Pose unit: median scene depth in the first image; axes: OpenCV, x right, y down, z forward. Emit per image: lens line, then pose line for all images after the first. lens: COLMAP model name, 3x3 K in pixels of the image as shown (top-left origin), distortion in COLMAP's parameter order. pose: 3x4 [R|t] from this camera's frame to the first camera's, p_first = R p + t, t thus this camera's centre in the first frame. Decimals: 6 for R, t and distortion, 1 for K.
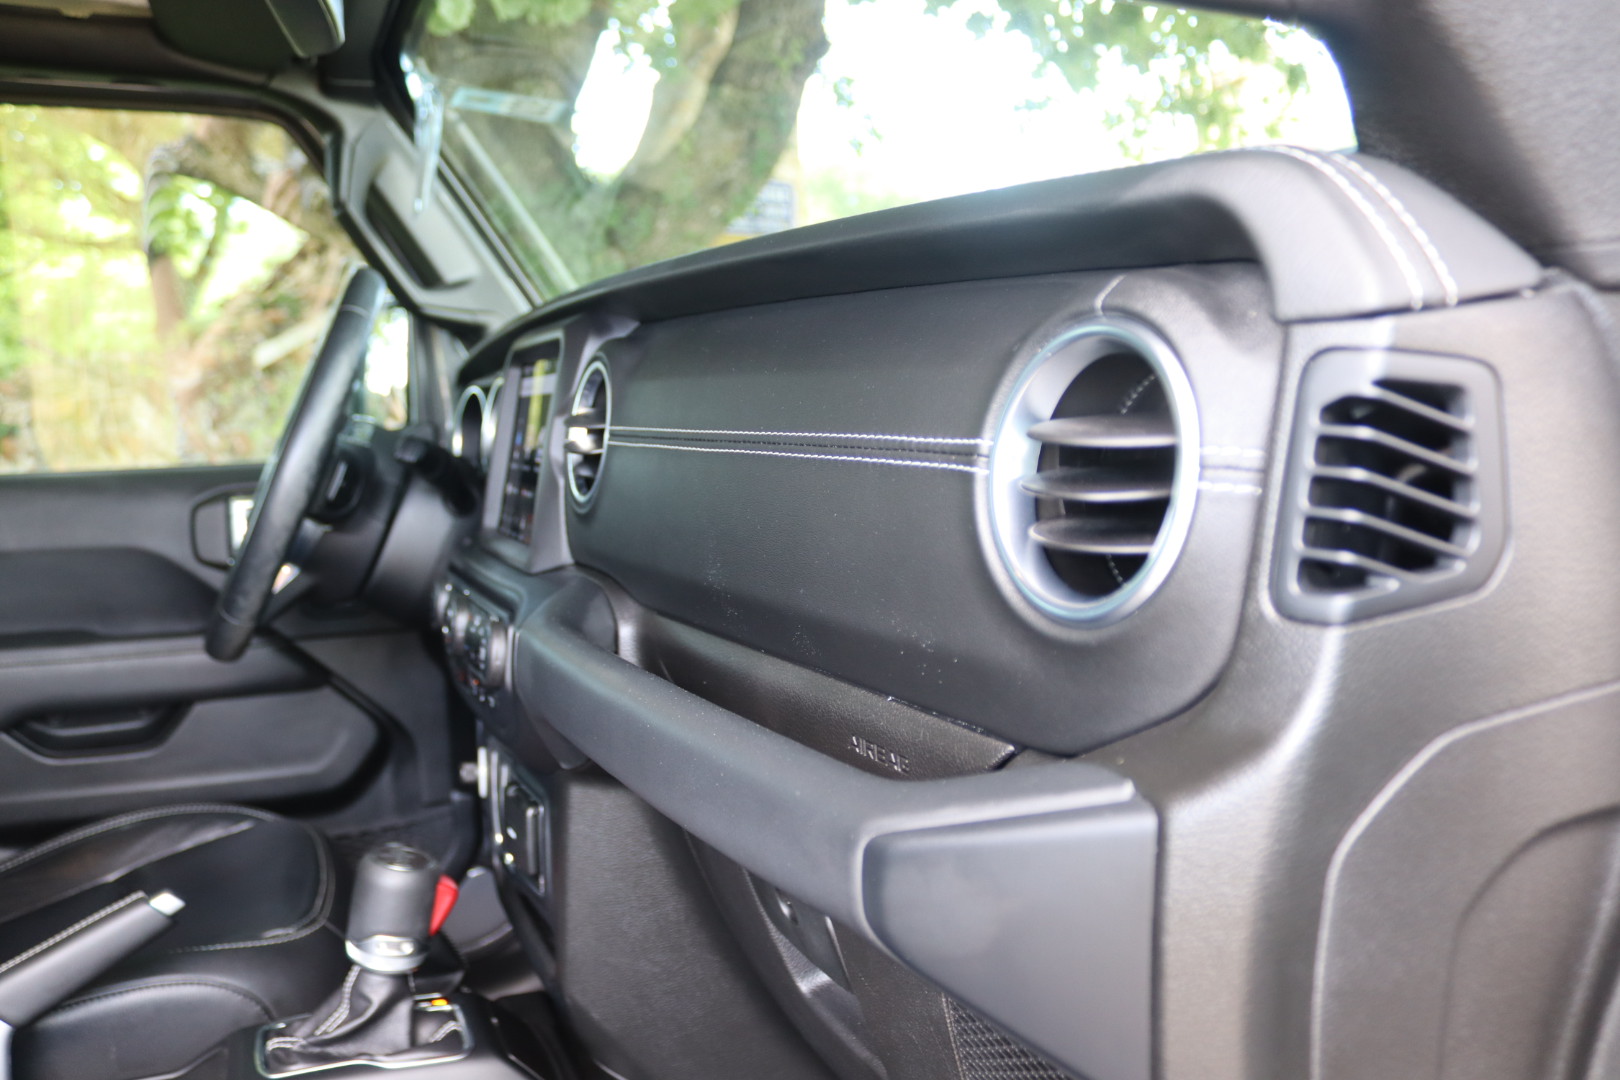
lens RADIAL K [[1366.1, 0, 808.4], [0, 1366.1, 545.2], [0, 0, 1]] dist [-0.139205, 0.114457]
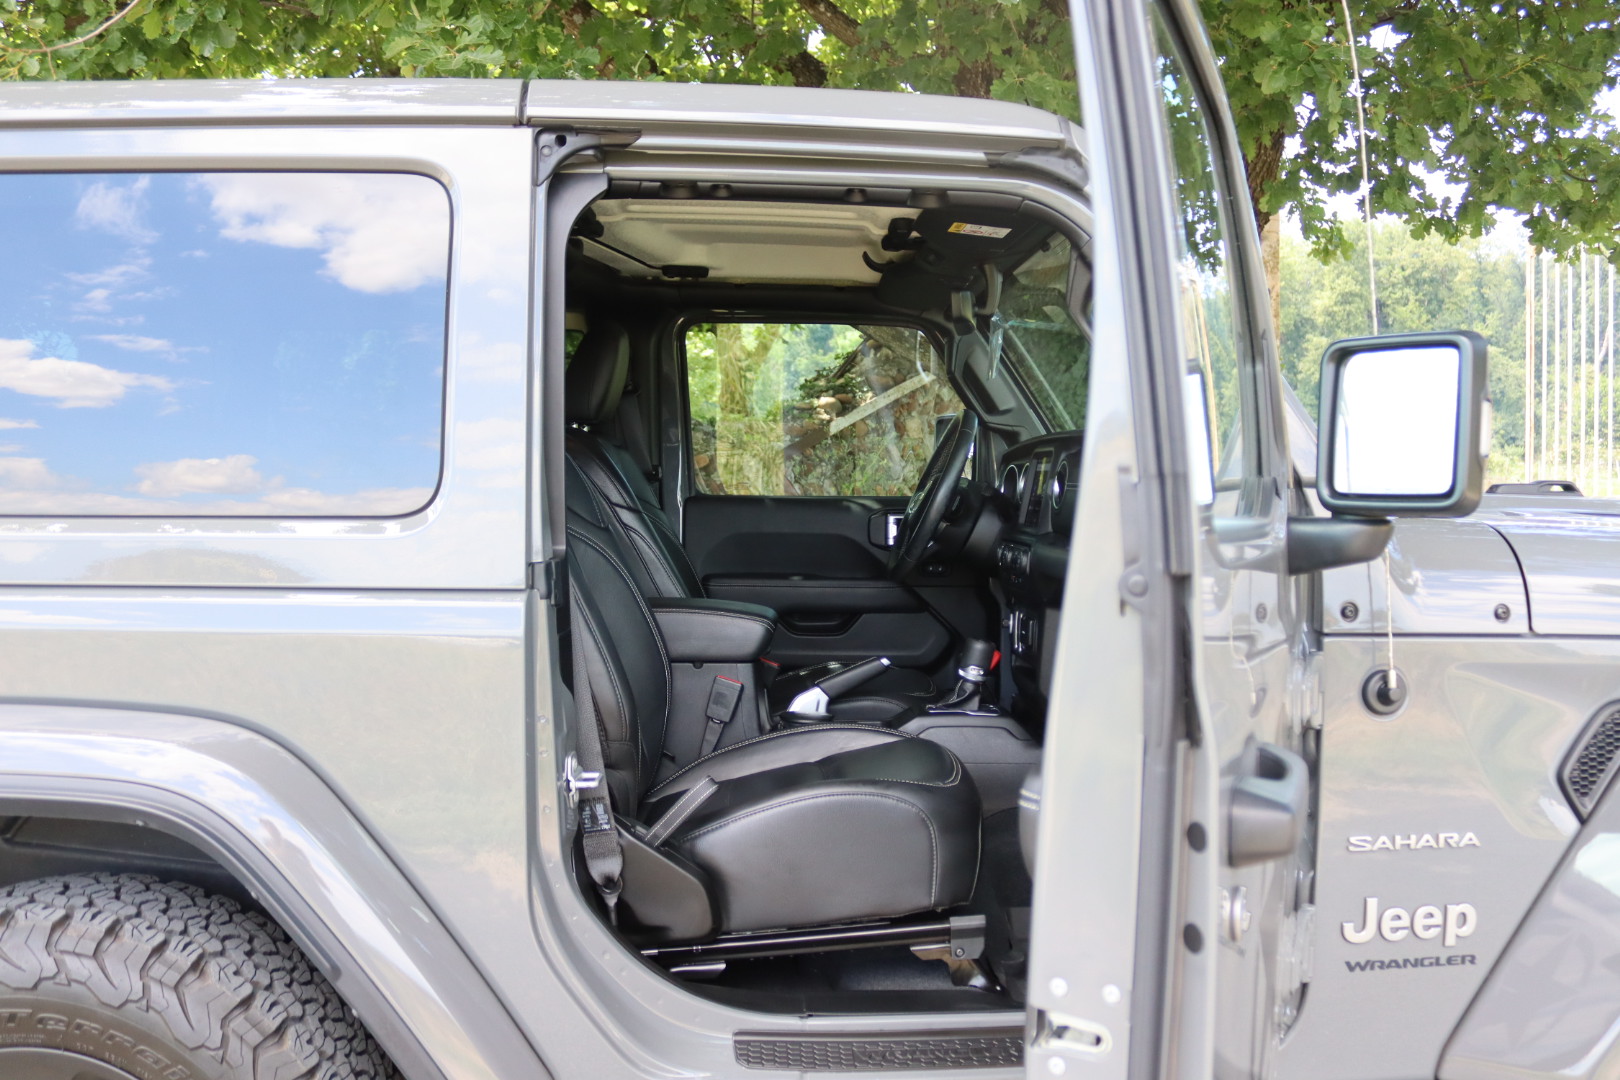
lens RADIAL K [[1366.1, 0, 806.8], [0, 1366.1, 539.9], [0, 0, 1]] dist [-0.139205, 0.114457]
pose [[0.932827, 0.050331, -0.356792, 0.210764], [-0.069020, 0.996820, -0.039834, 0.104977], [0.353652, 0.061784, 0.933334, -1.063762]]
